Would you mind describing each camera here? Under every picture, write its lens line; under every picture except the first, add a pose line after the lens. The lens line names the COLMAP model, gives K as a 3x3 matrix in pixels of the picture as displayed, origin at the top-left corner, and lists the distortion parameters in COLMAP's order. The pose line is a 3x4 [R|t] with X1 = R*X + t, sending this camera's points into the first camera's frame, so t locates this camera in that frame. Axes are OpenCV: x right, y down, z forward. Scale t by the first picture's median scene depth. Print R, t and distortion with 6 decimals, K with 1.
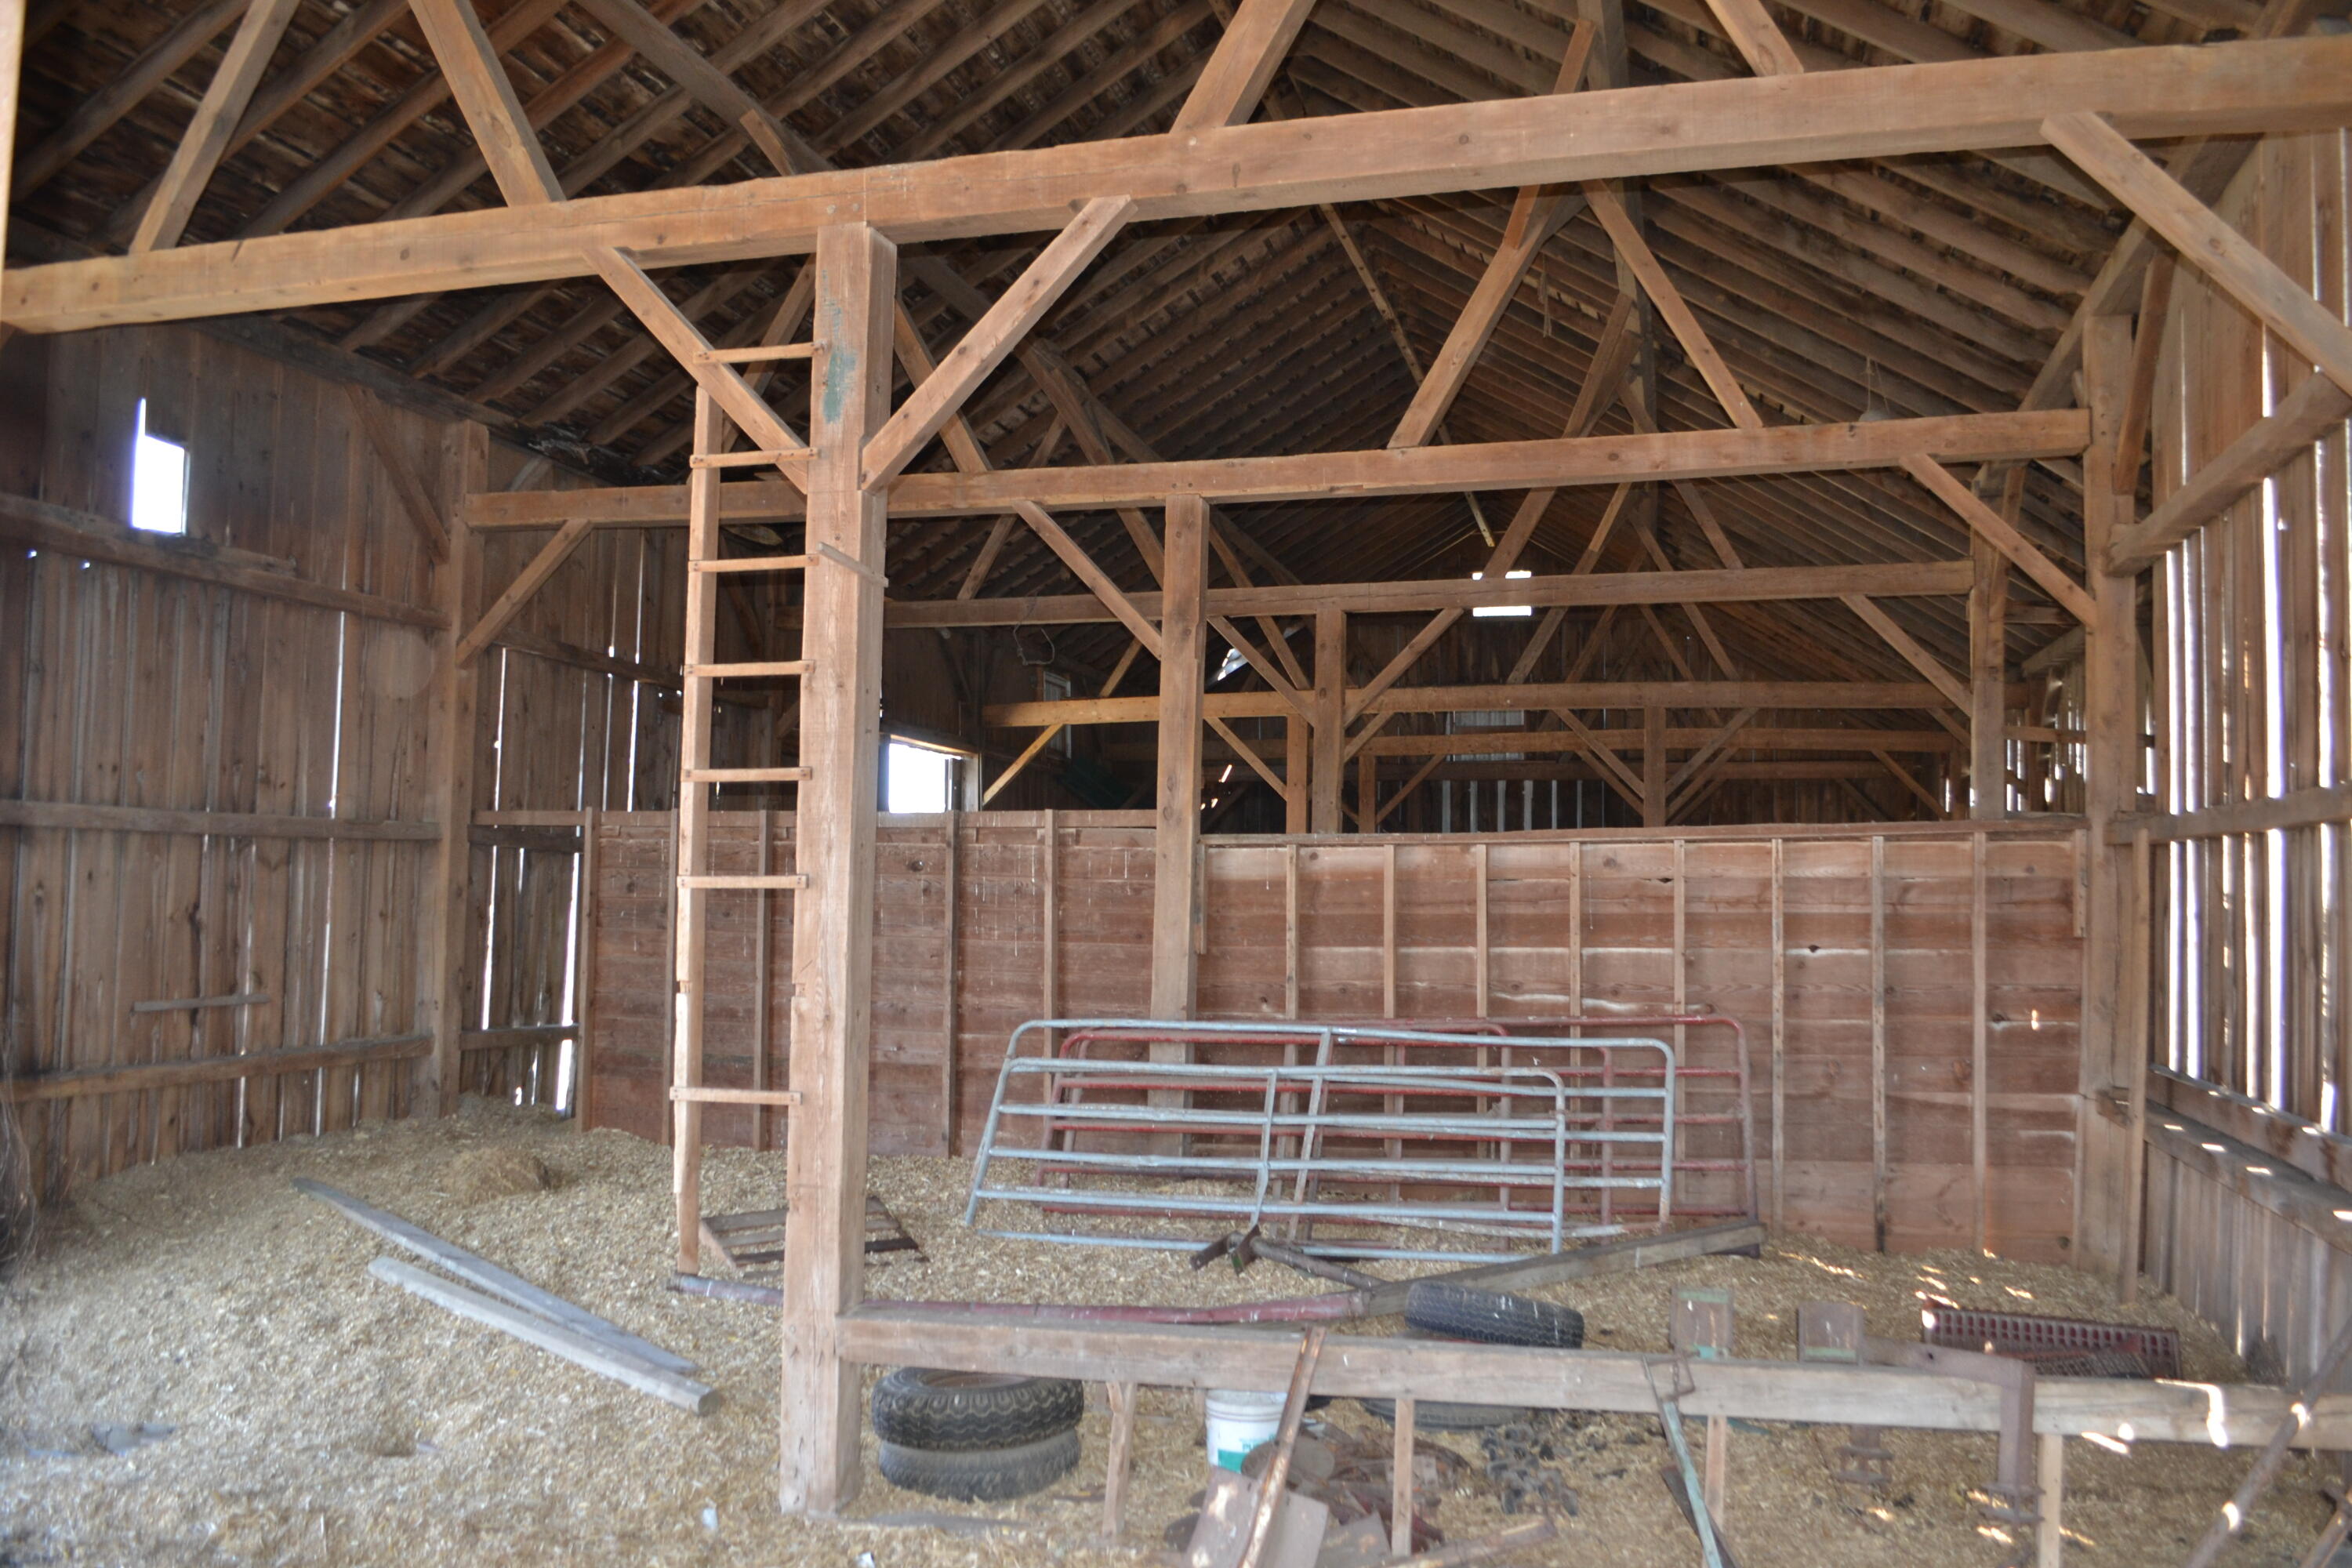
lens RADIAL K [[1872.7, 0, 1176.2], [0, 1872.7, 827.9], [0, 0, 1]] dist [-0.080264, -0.003445]
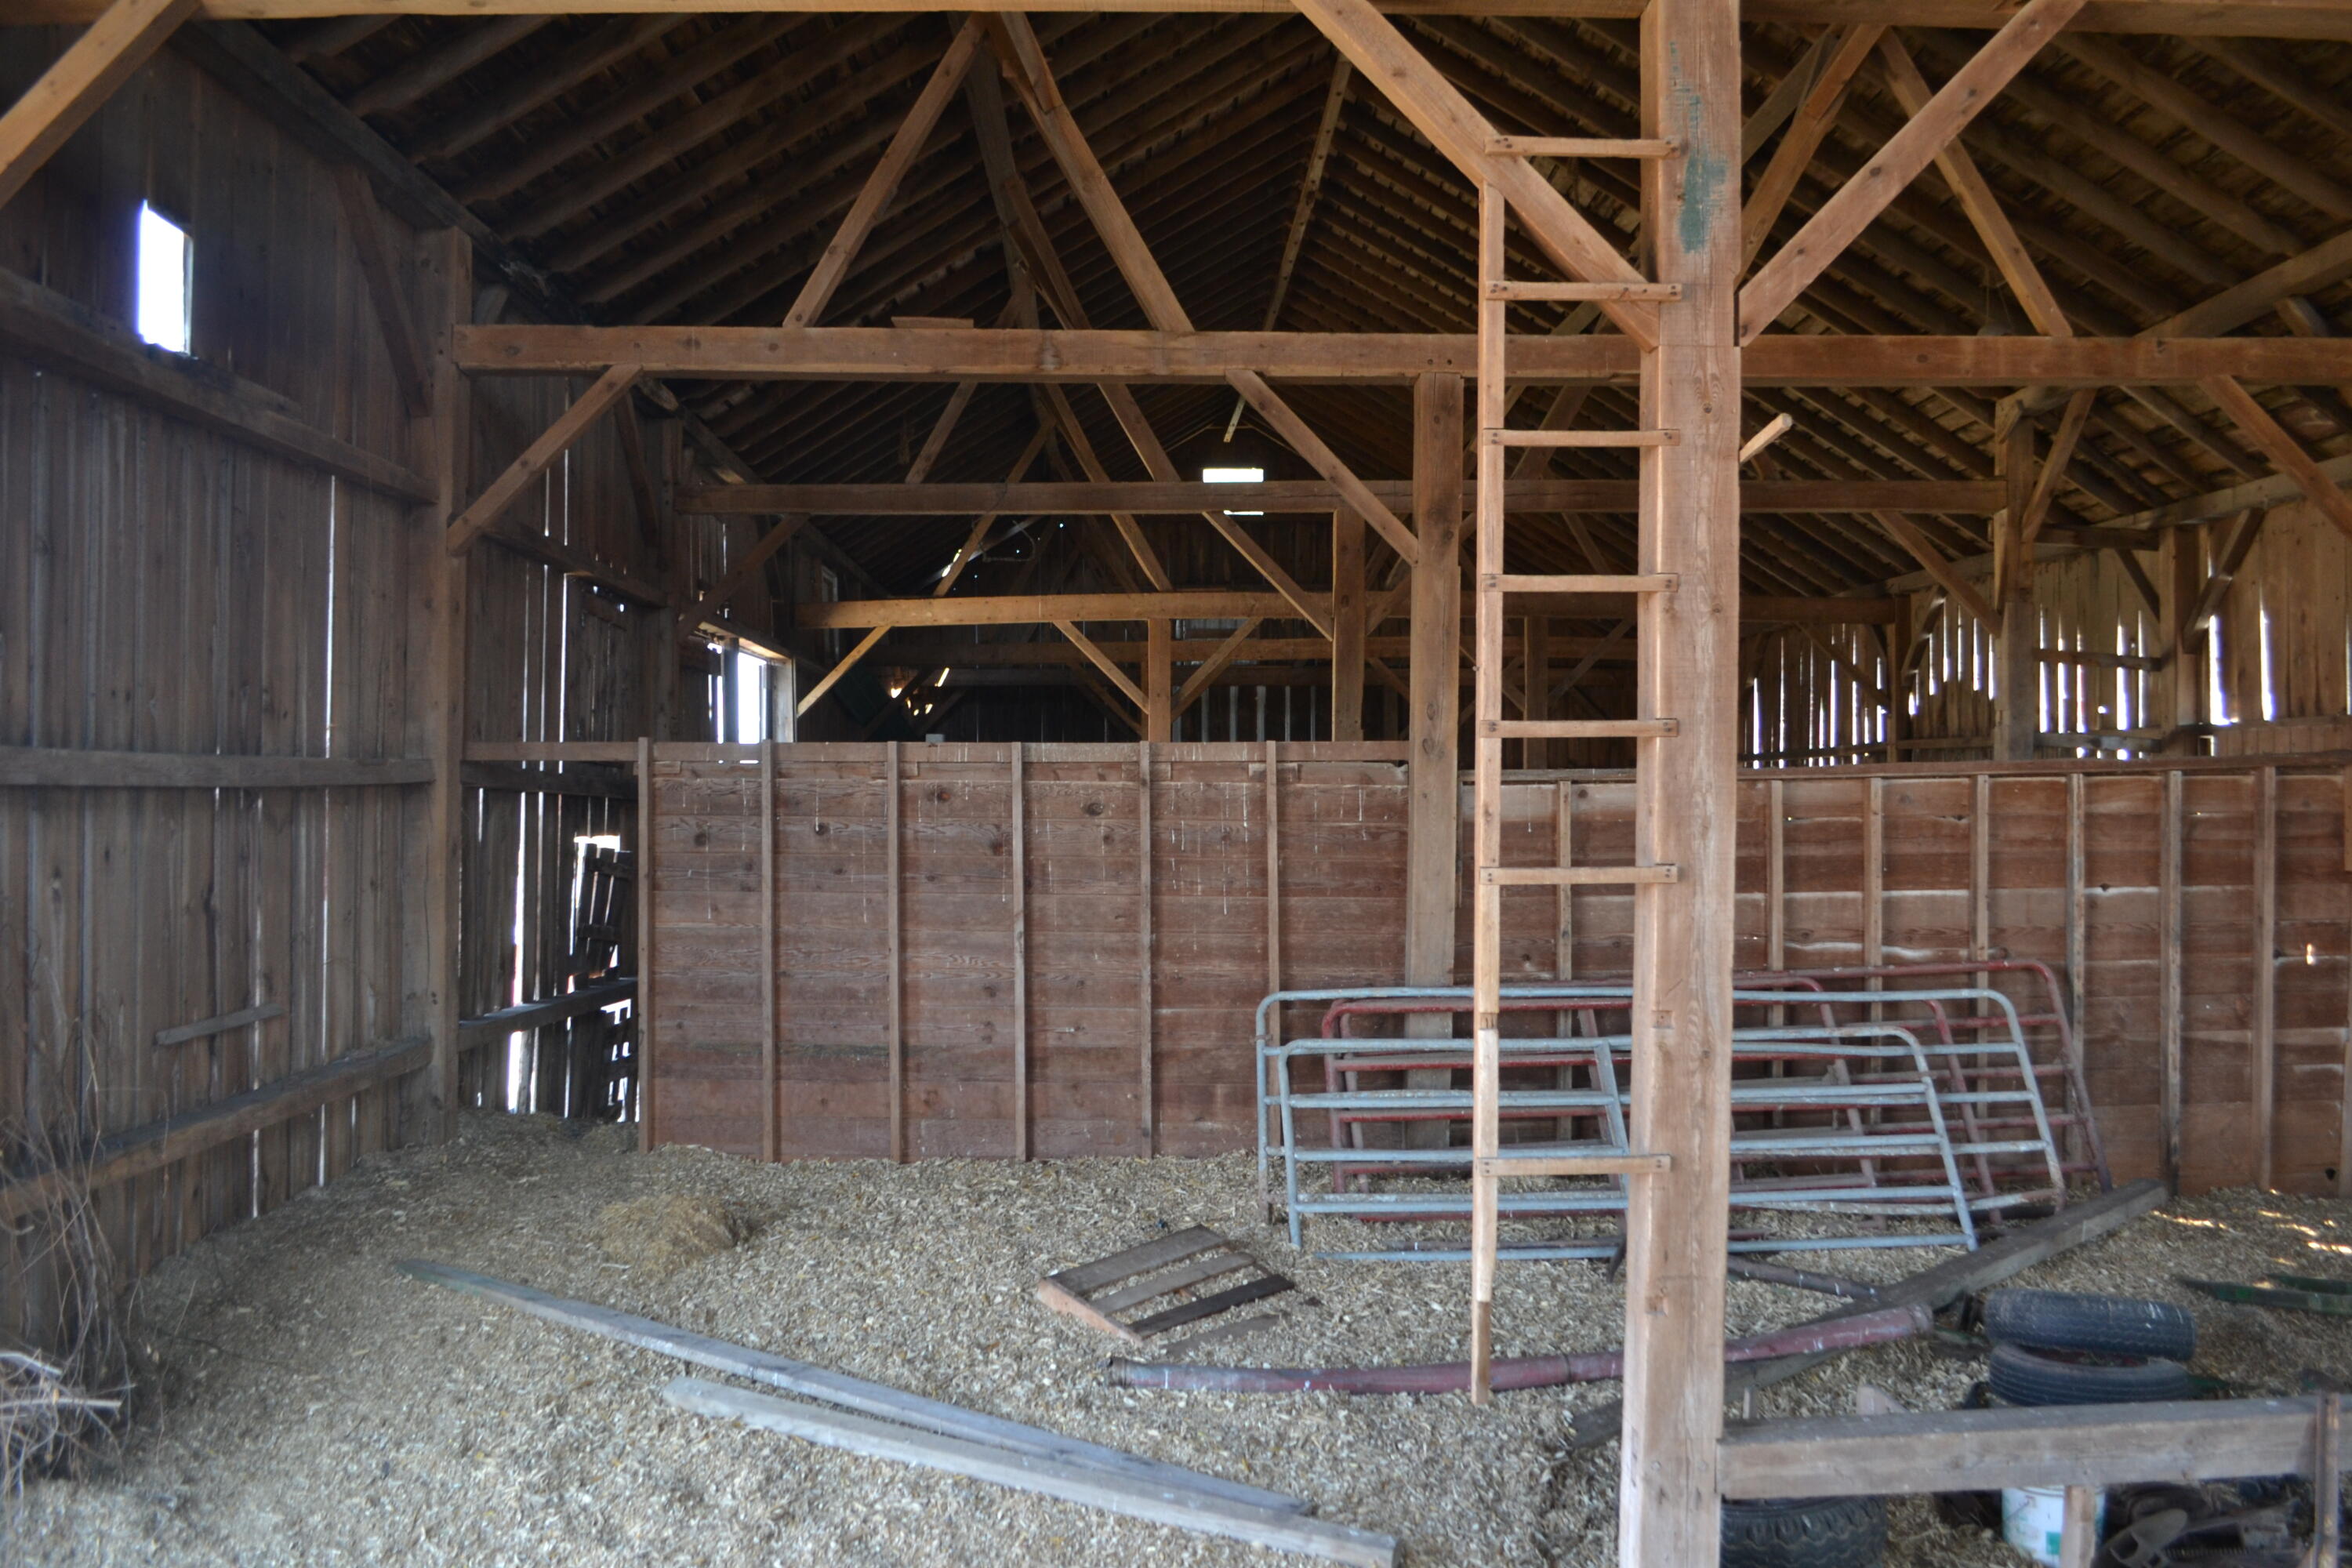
lens RADIAL K [[1878.3, 0, 1186.6], [0, 1878.3, 819.2], [0, 0, 1]] dist [-0.079723, 0.009400]
pose [[0.960295, -0.016517, 0.278498, -0.367161], [0.002214, 0.998666, 0.051595, -0.019672], [-0.278979, -0.048930, 0.959050, 0.212509]]
